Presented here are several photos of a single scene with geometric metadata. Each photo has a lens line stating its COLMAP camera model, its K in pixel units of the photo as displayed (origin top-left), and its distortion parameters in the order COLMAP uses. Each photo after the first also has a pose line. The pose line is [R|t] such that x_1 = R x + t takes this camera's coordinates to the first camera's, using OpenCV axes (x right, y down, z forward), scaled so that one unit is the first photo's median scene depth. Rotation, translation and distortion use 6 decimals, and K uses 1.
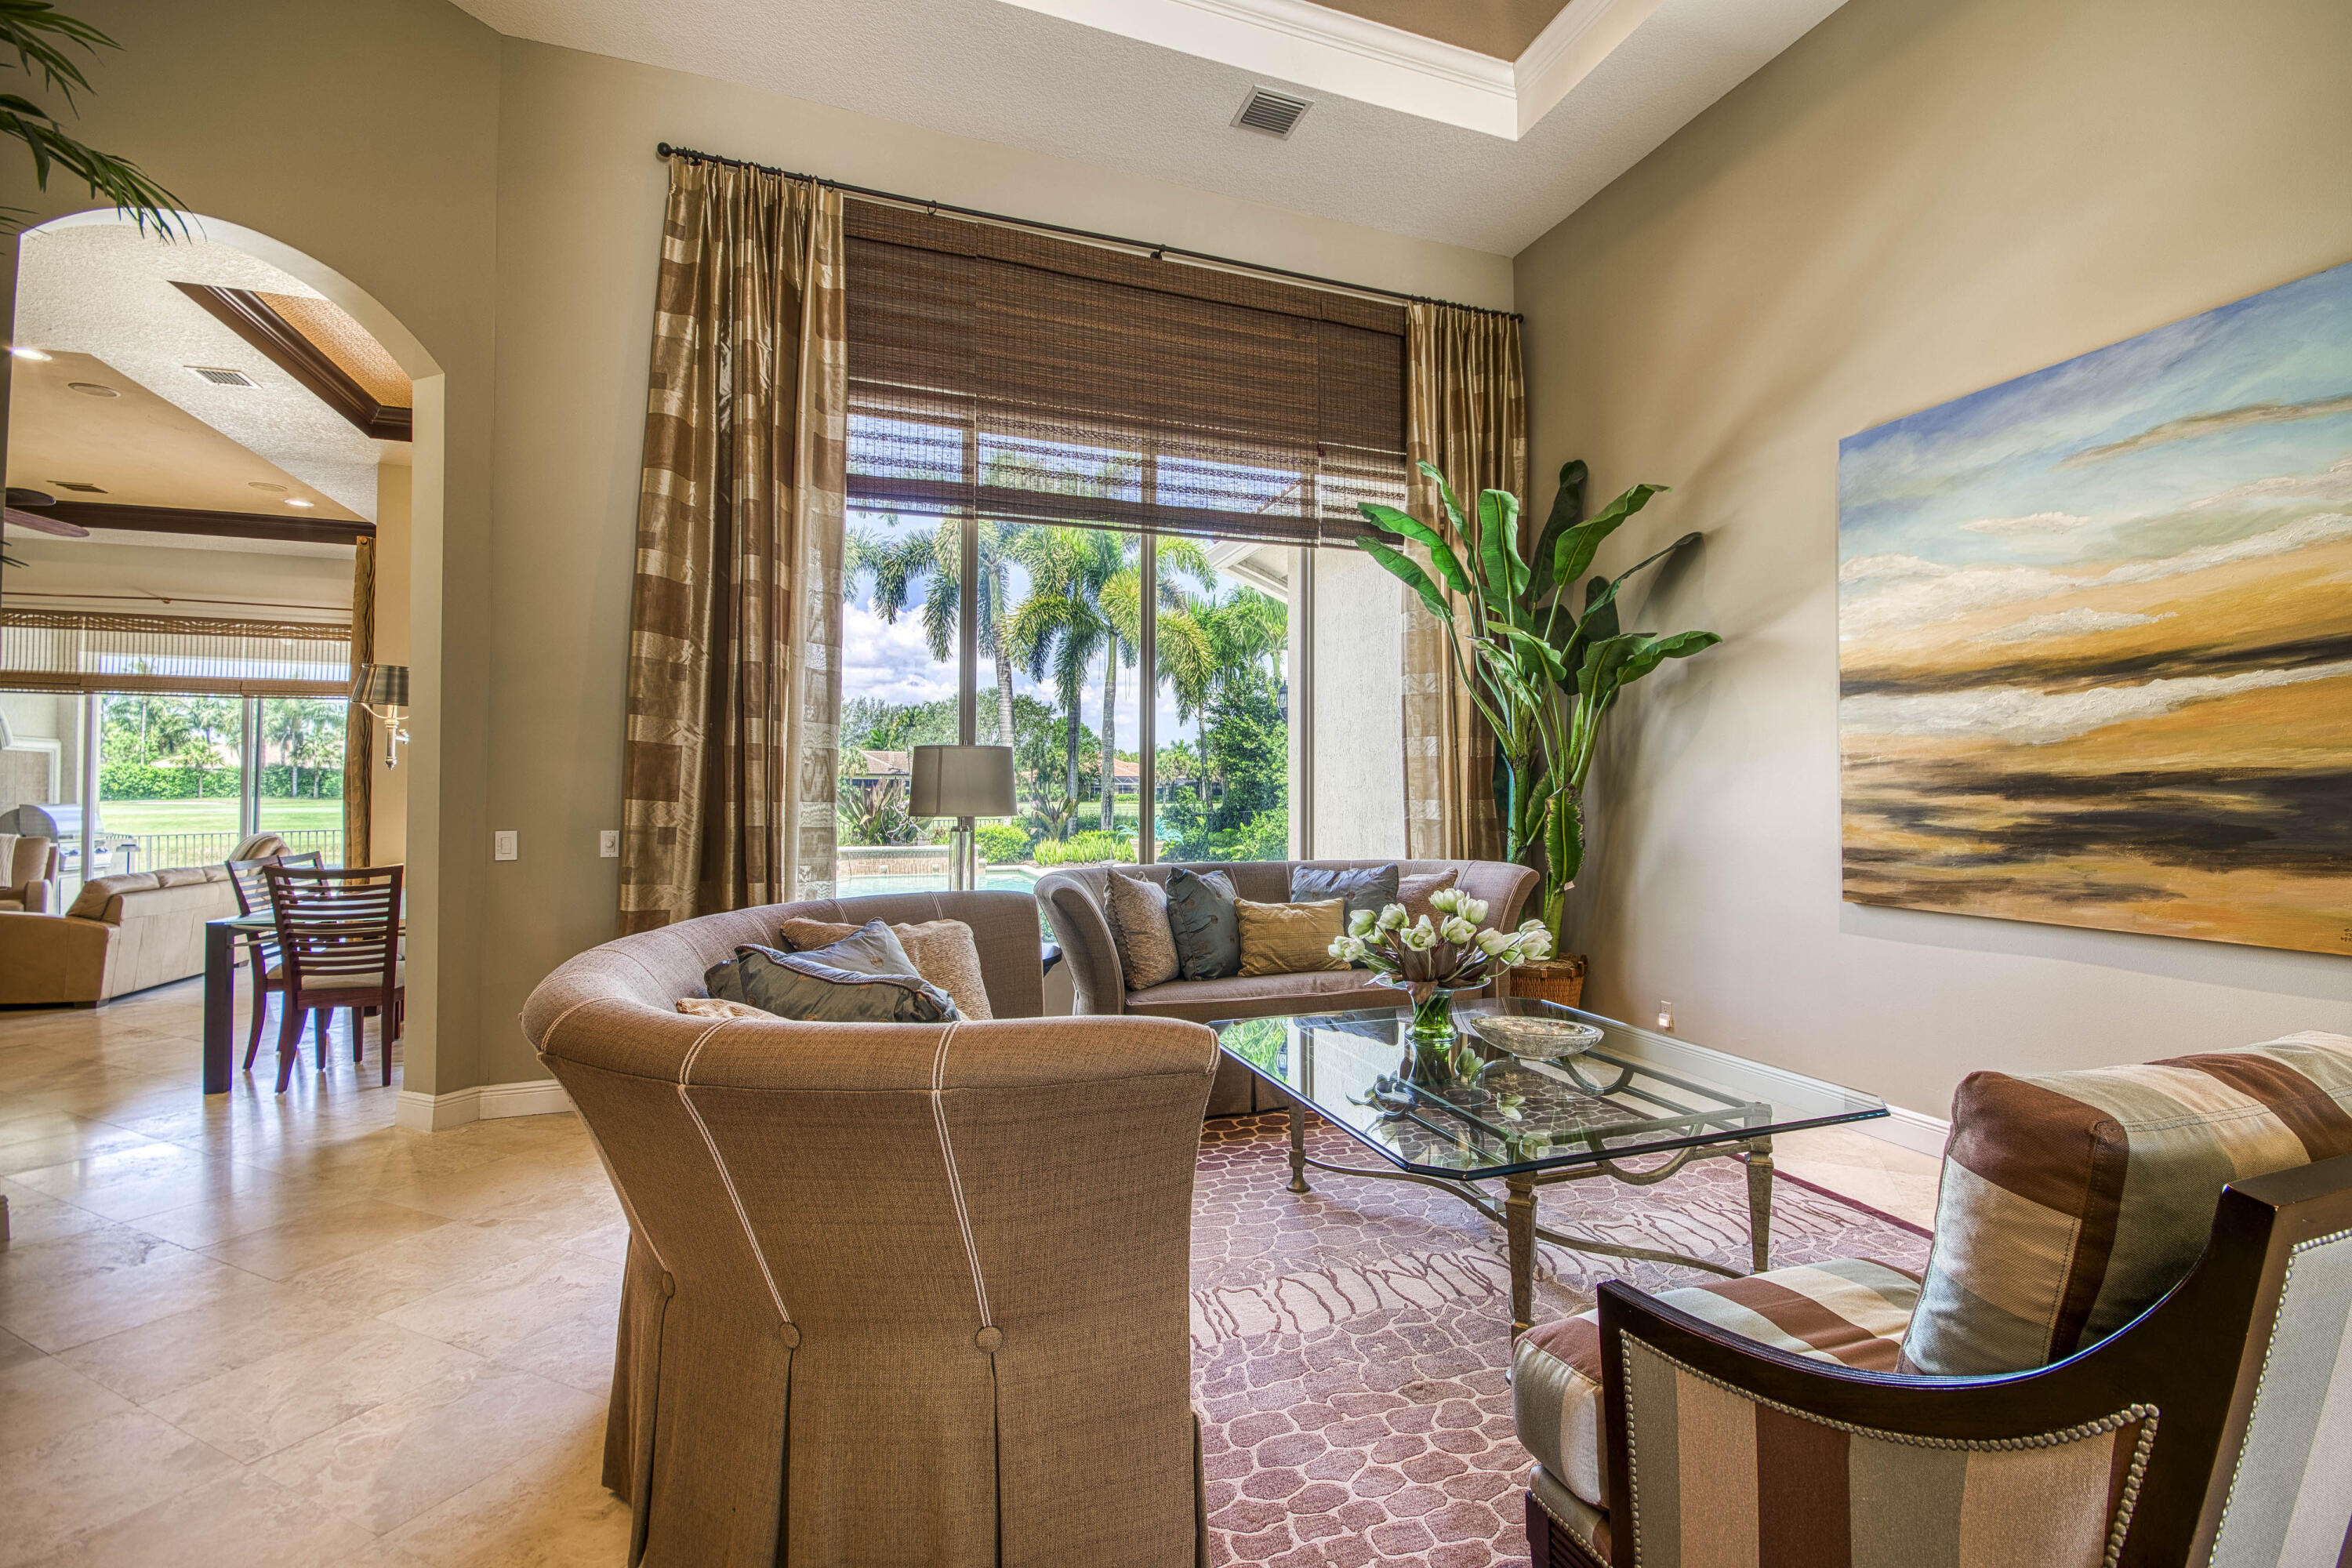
lens RADIAL K [[1041.9, 0, 1234.4], [0, 1041.9, 781.6], [0, 0, 1]] dist [0.007842, -0.009714]
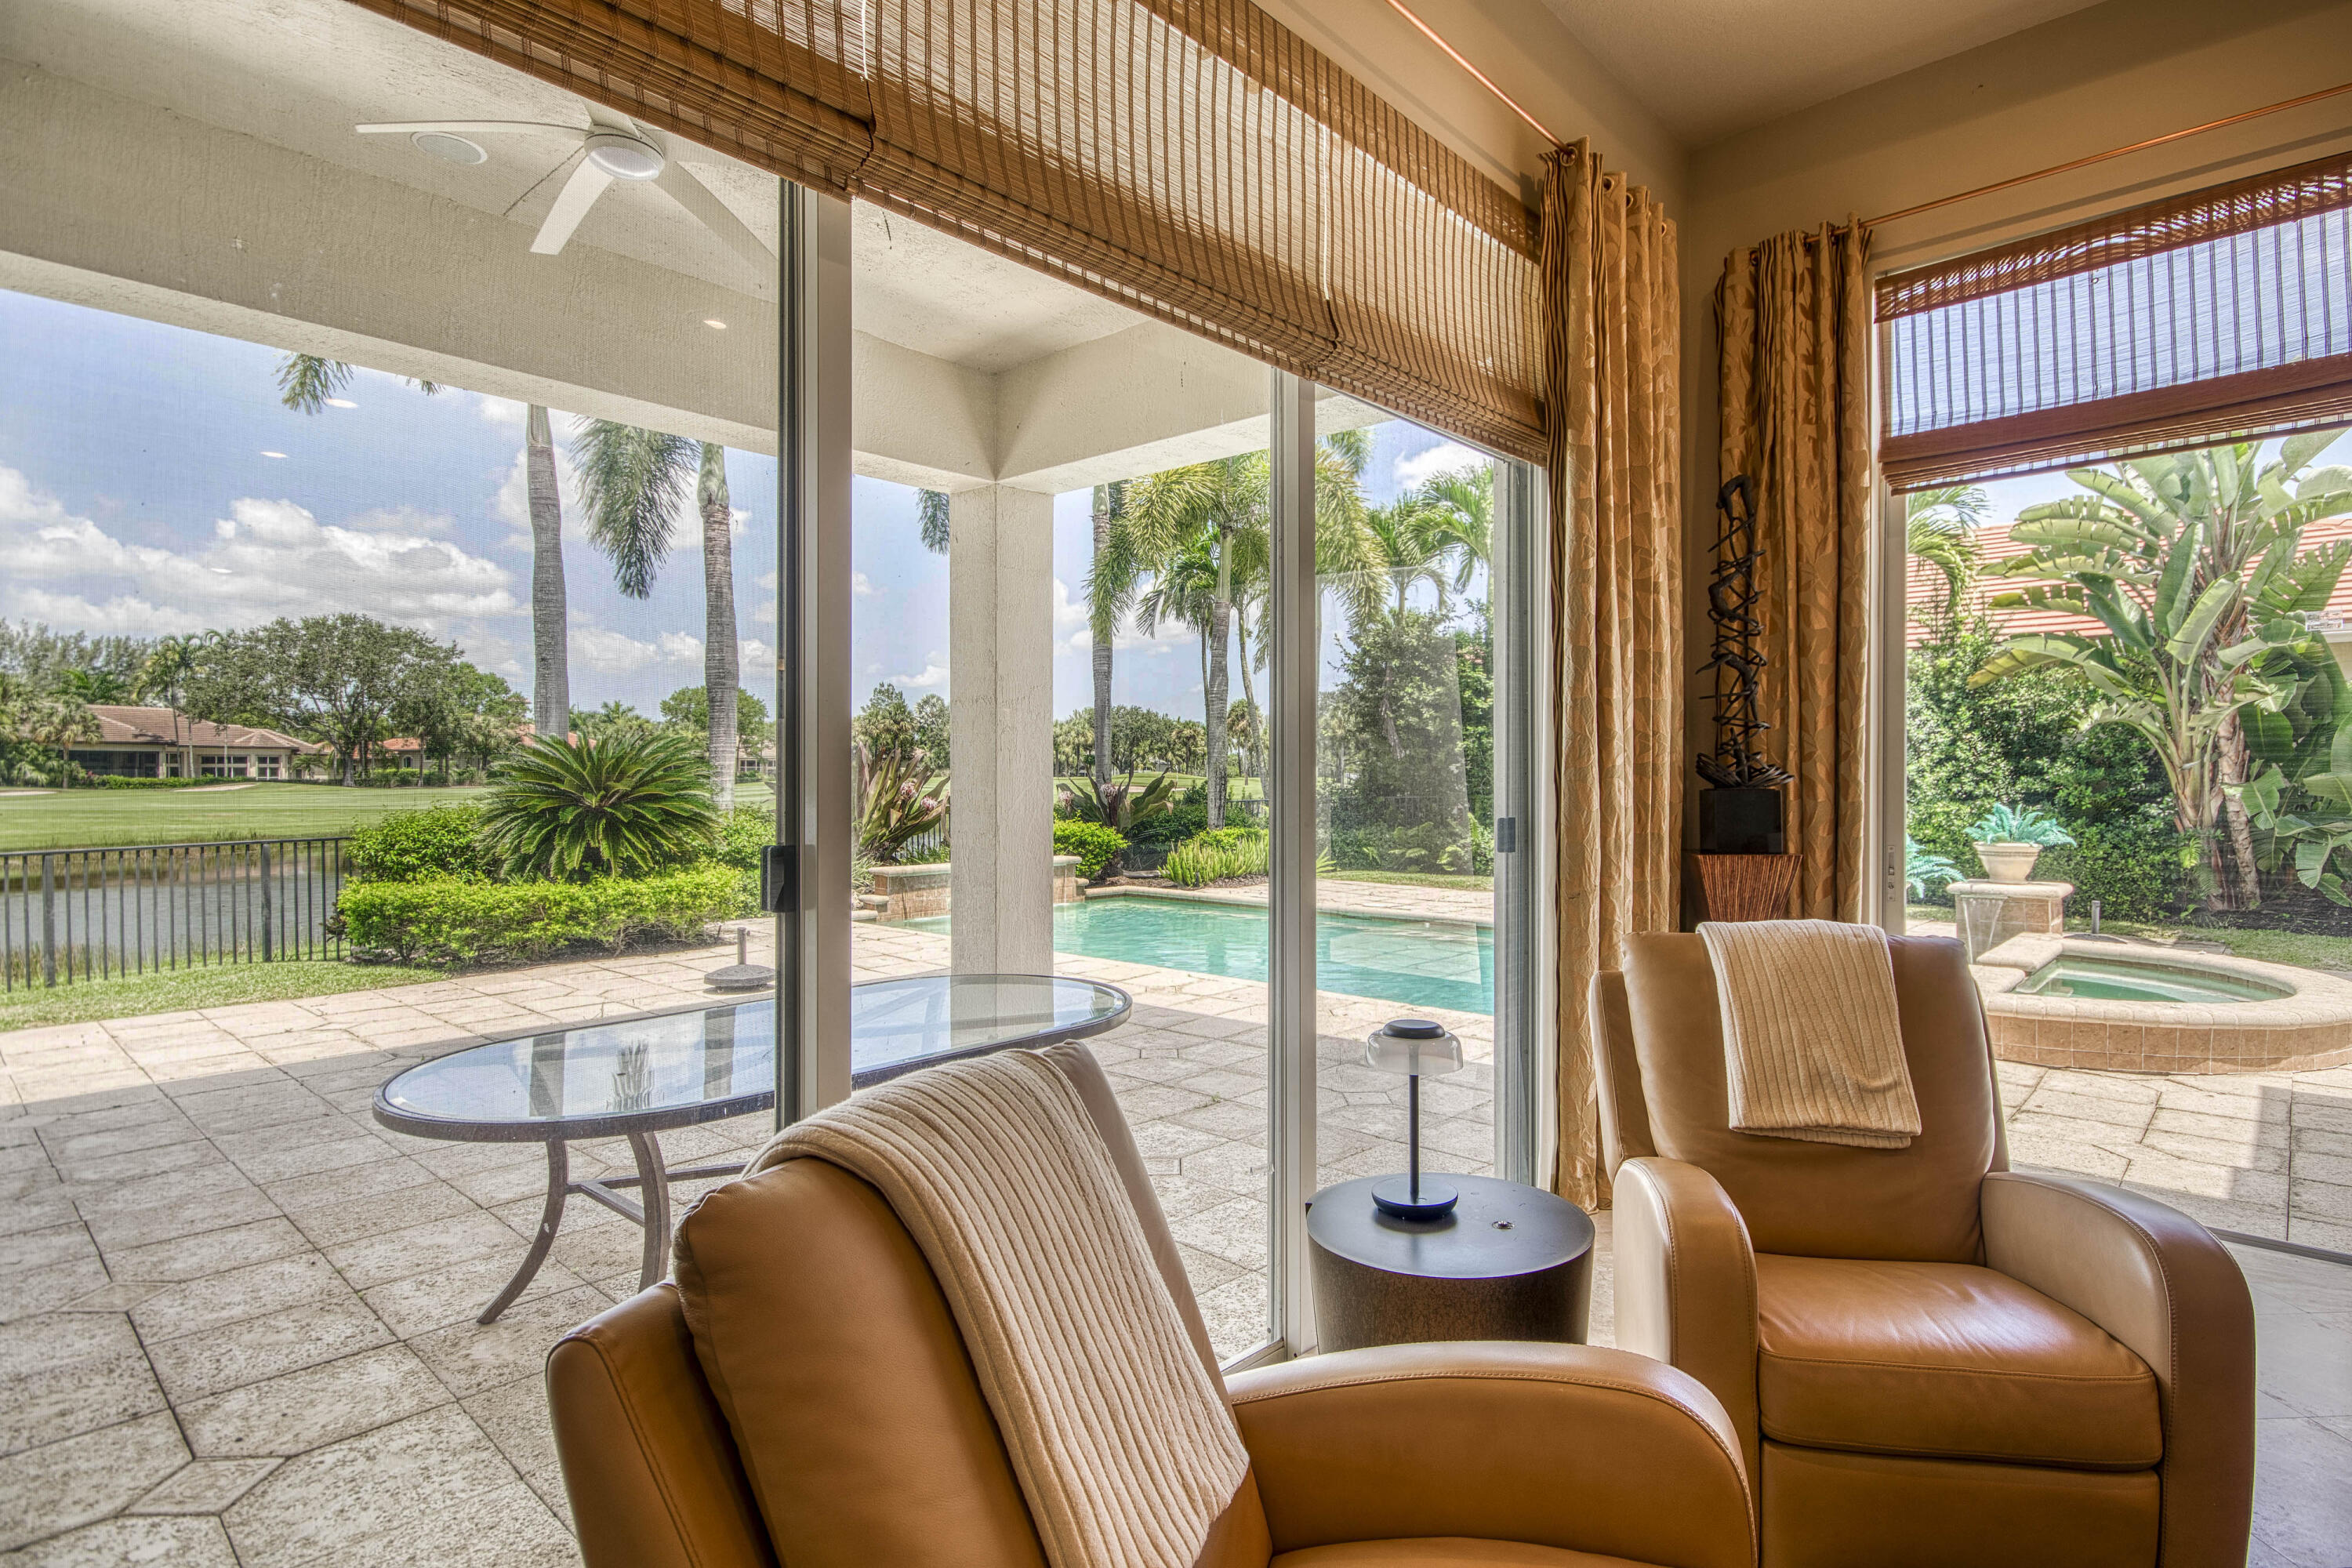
lens RADIAL K [[1214.6, 0, 1222.1], [0, 1214.6, 777.5], [0, 0, 1]] dist [0.018637, -0.004129]
pose [[0.893819, -0.001039, 0.448427, -2.116763], [-0.005289, 0.999903, 0.012859, 0.021412], [-0.448397, -0.013866, 0.893727, 1.431350]]
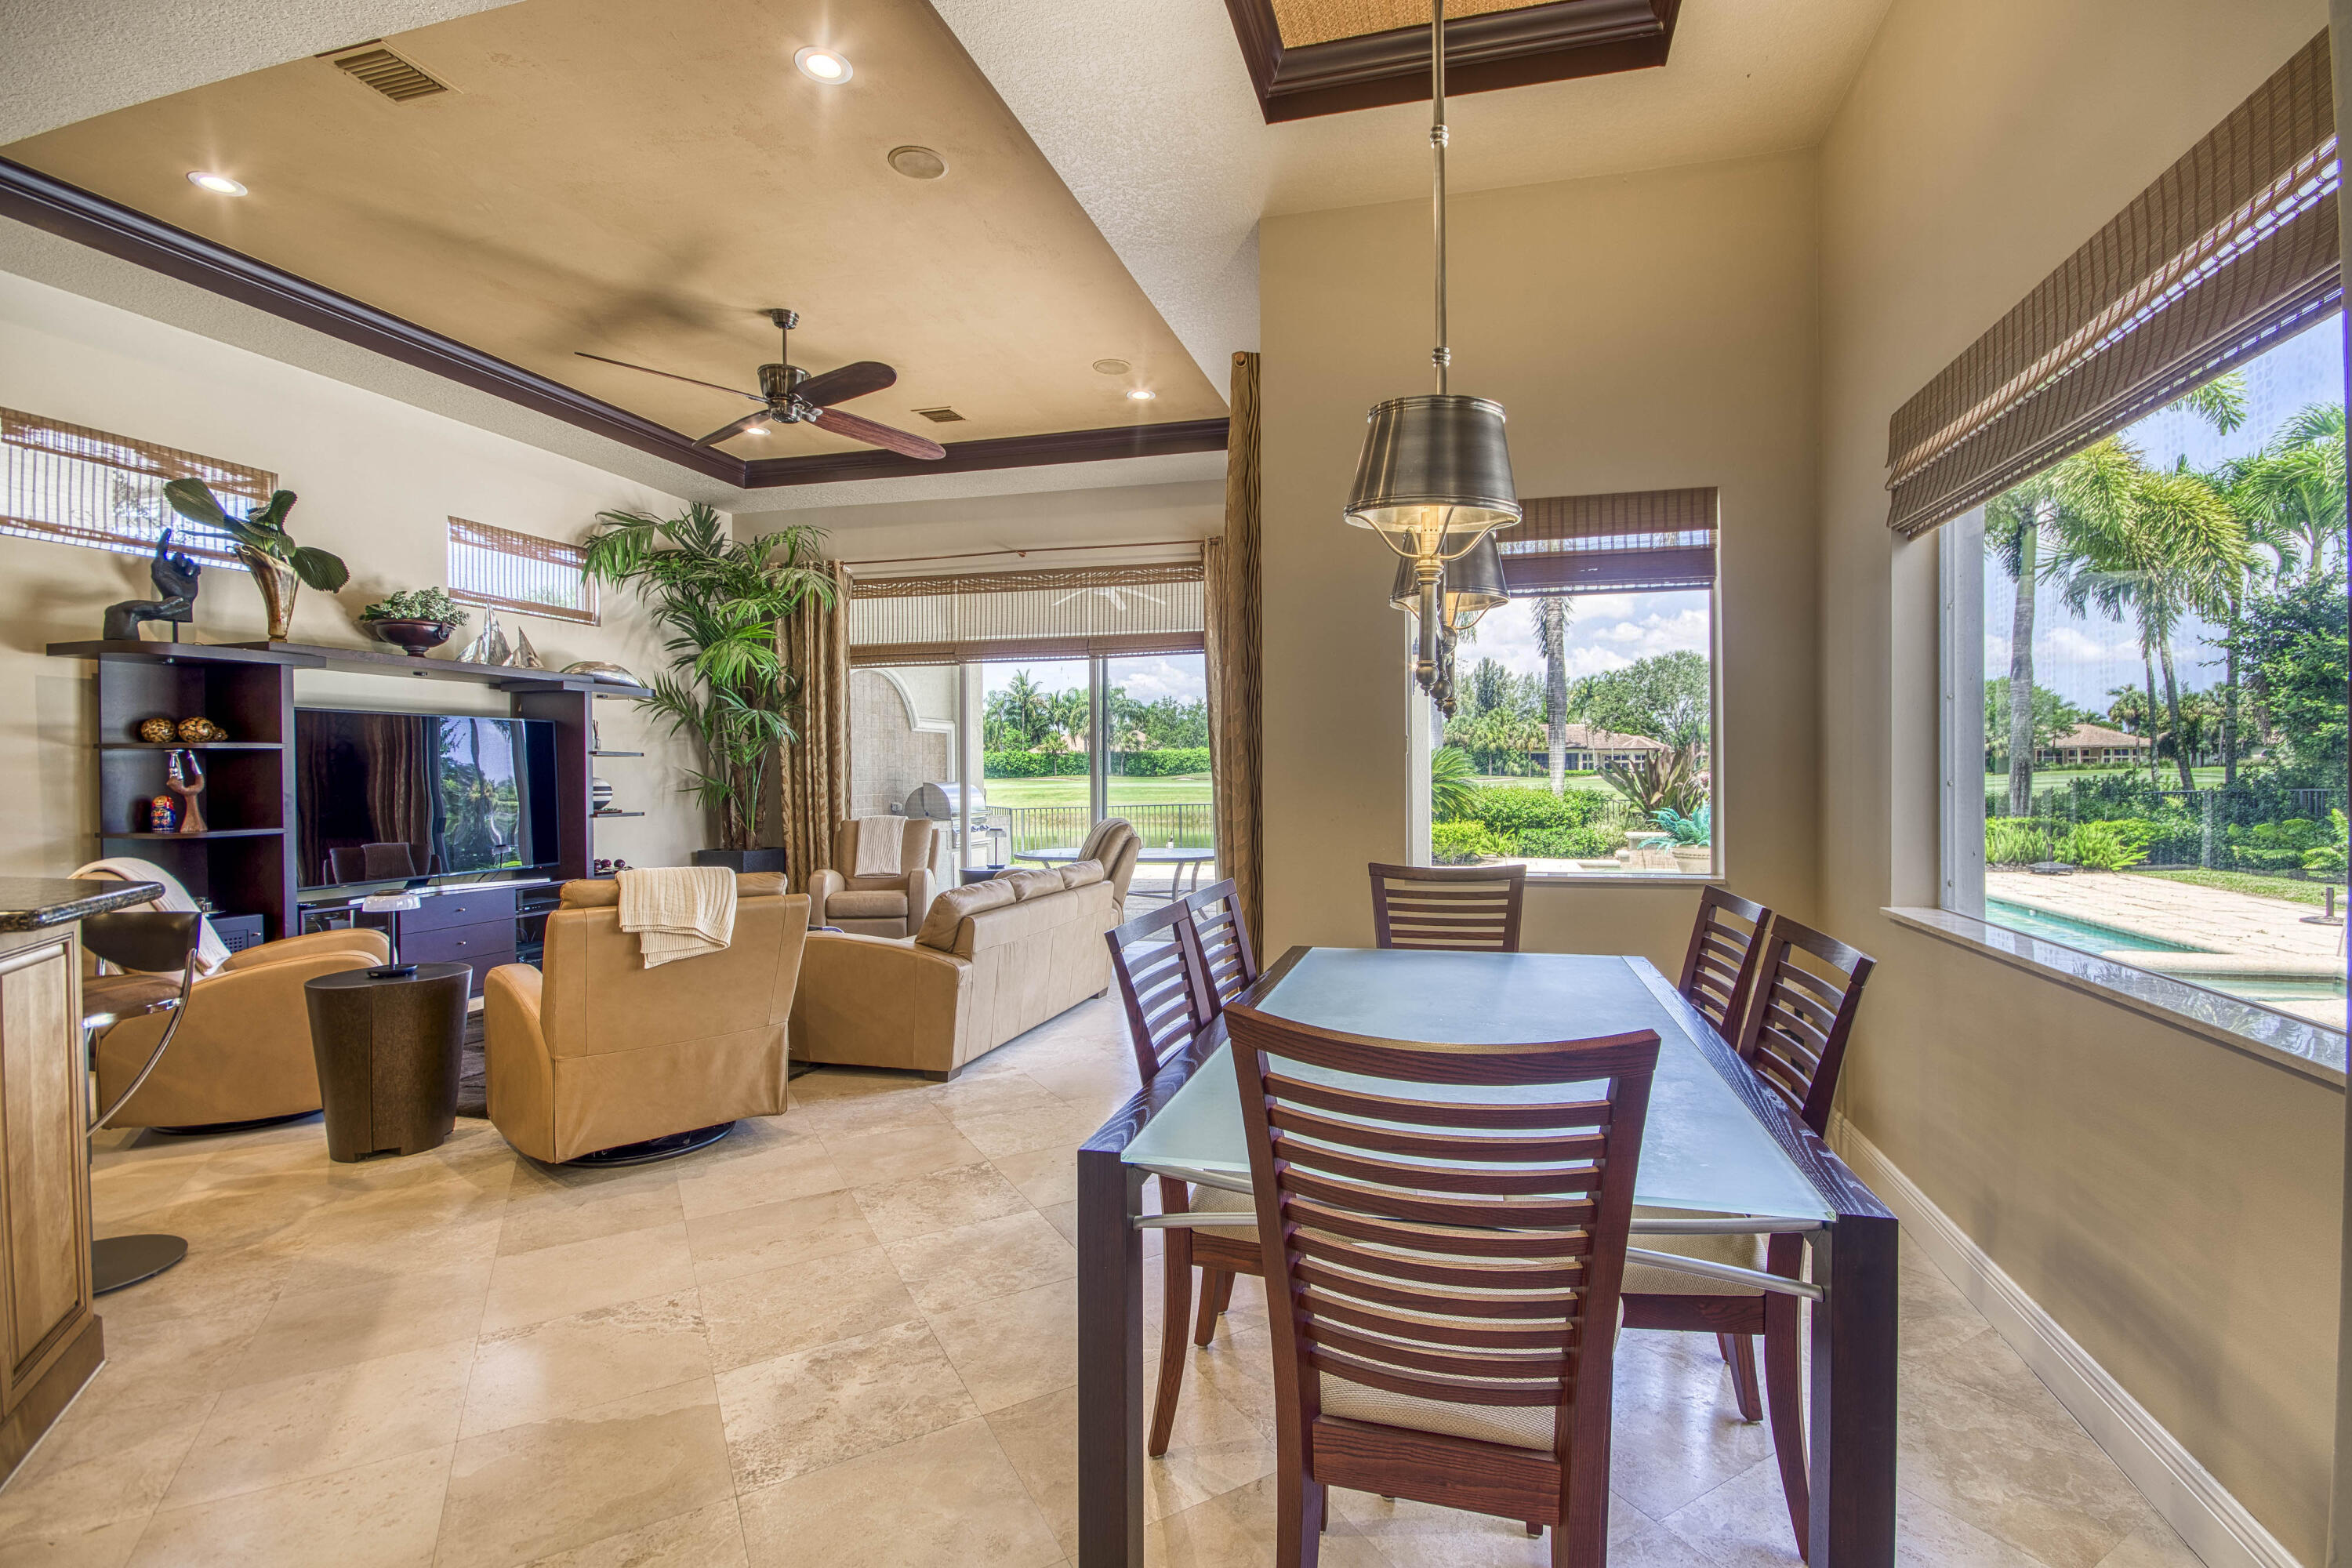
lens RADIAL K [[1041.9, 0, 1234.4], [0, 1041.9, 775.3], [0, 0, 1]] dist [0.007842, -0.009714]
pose [[0.818583, -0.004349, -0.574372, -0.691879], [0.015059, 0.999790, 0.013891, 0.010702], [0.574191, -0.020020, 0.818477, 0.694624]]
